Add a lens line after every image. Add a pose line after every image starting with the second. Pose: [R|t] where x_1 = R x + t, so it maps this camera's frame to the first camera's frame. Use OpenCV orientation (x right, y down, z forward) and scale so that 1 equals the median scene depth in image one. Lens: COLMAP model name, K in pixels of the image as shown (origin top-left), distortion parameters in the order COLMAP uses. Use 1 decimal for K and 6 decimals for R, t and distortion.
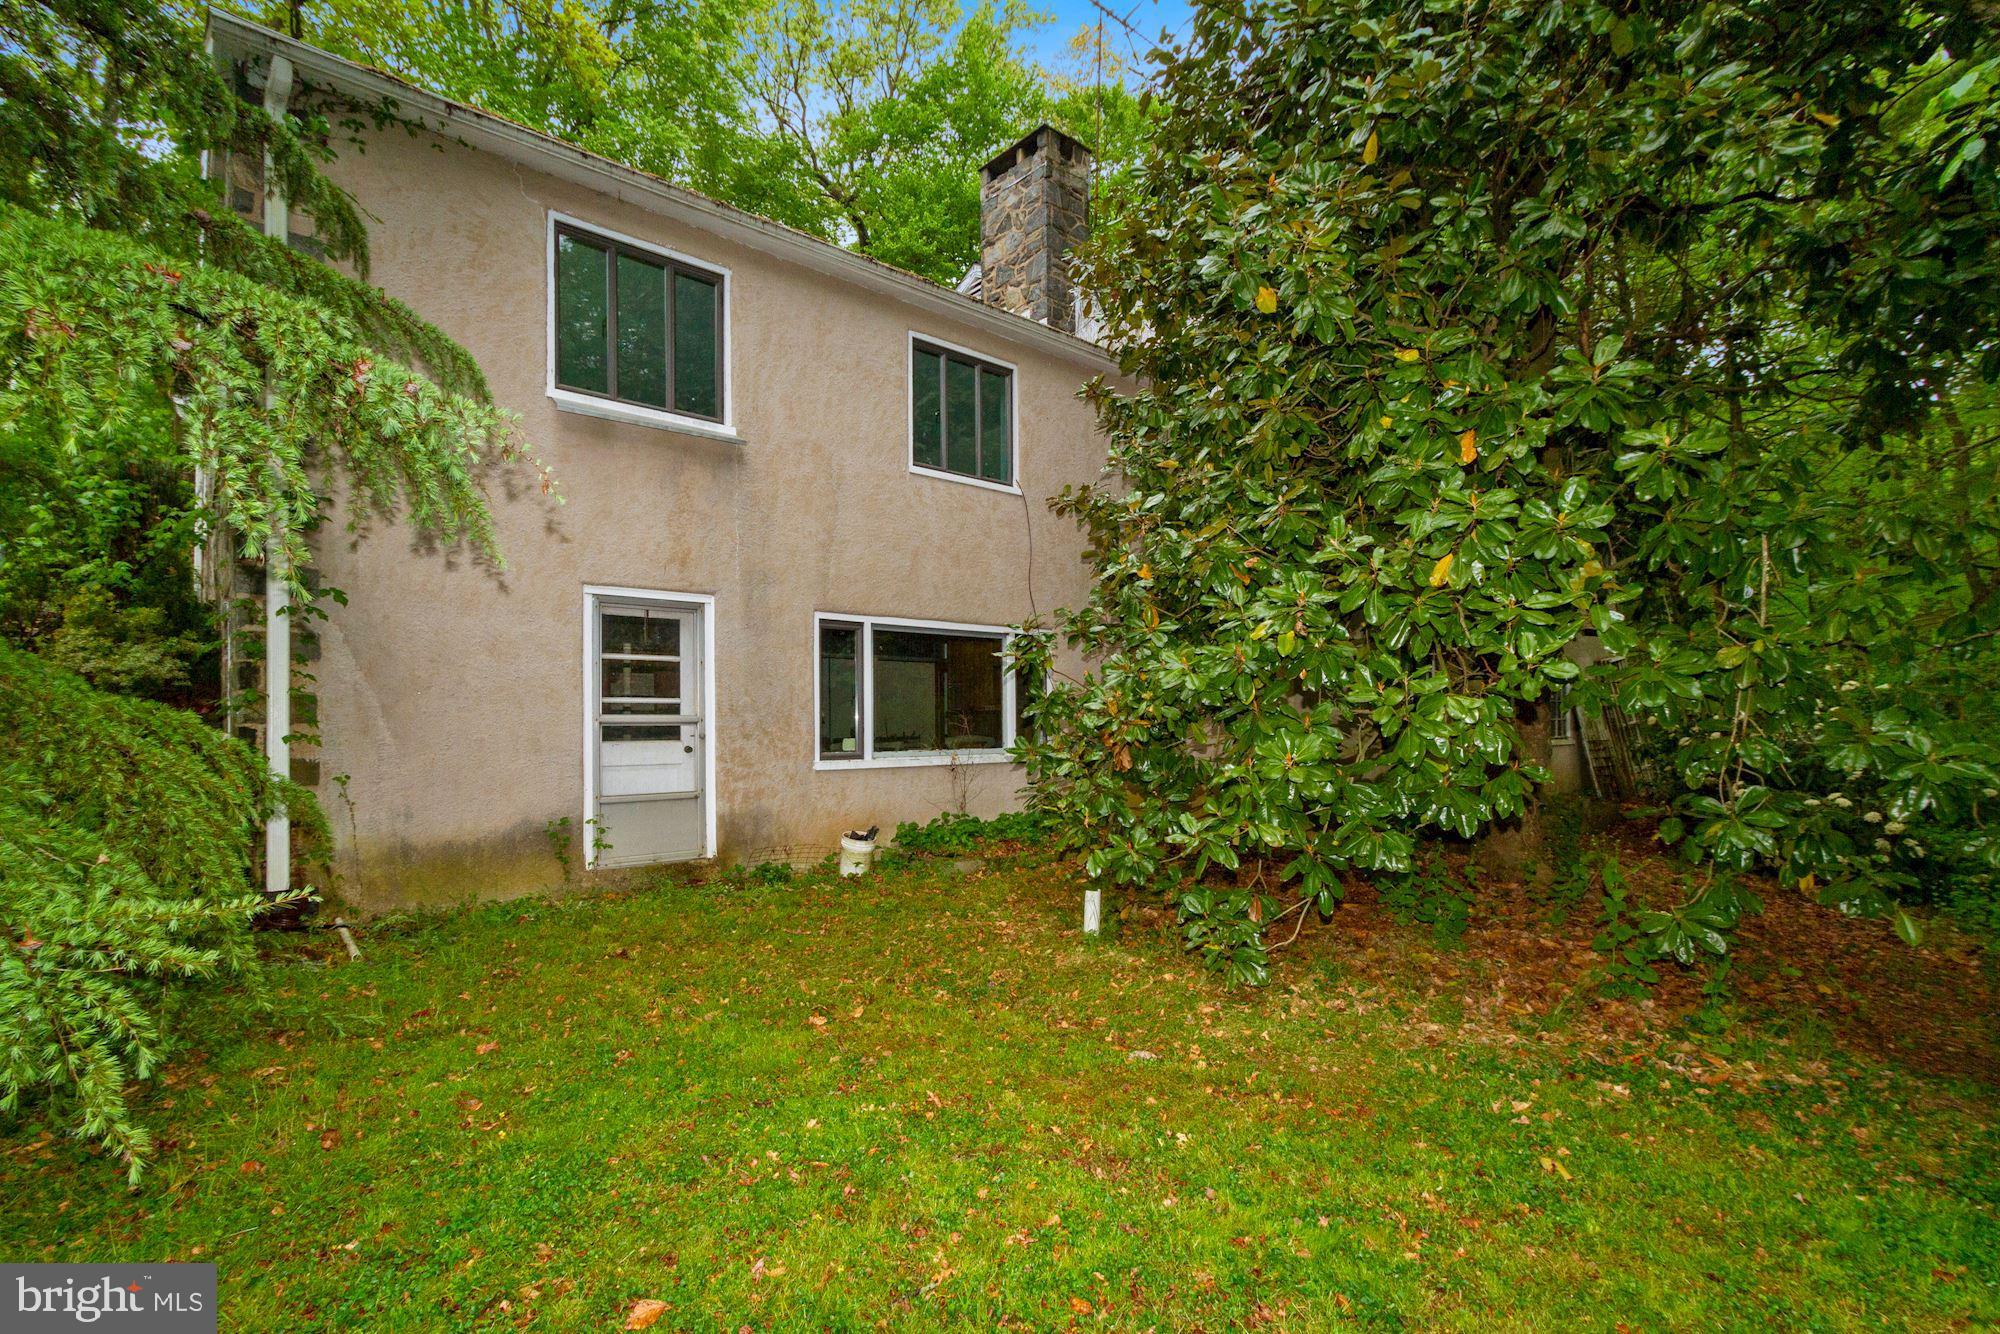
lens RADIAL K [[925.6, 0, 1013.4], [0, 925.6, 721.3], [0, 0, 1]] dist [0.000434, -0.000976]
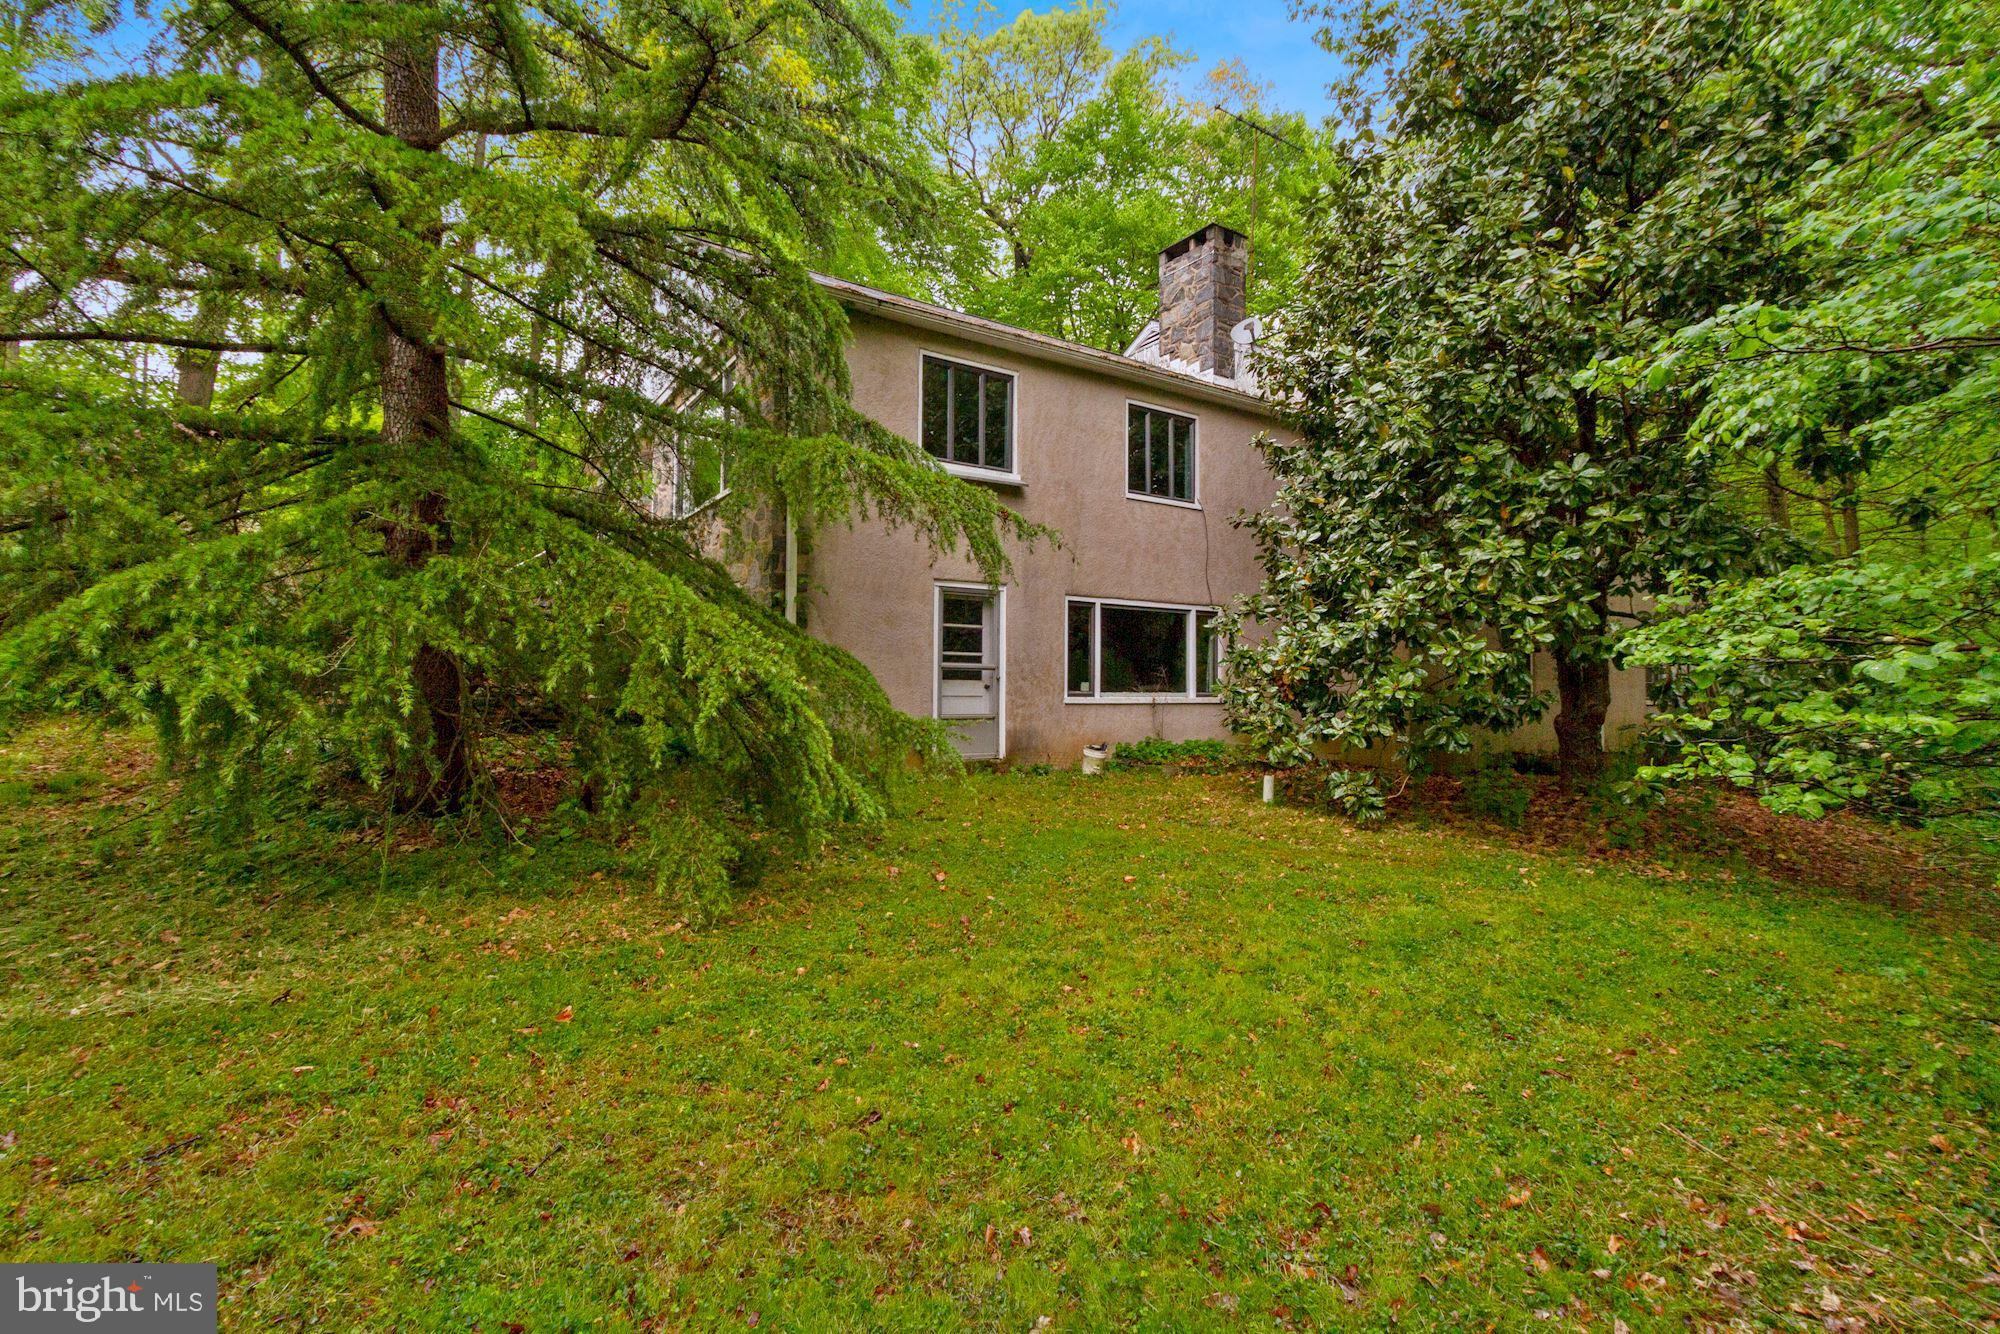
lens RADIAL K [[929.9, 0, 1000.0], [0, 929.9, 667.0], [0, 0, 1]] dist [0.001928, -0.000119]
pose [[0.991306, 0.009191, -0.131256, -0.167944], [-0.011874, 0.999736, -0.019669, 0.035249], [0.131041, 0.021057, 0.991153, -0.660054]]
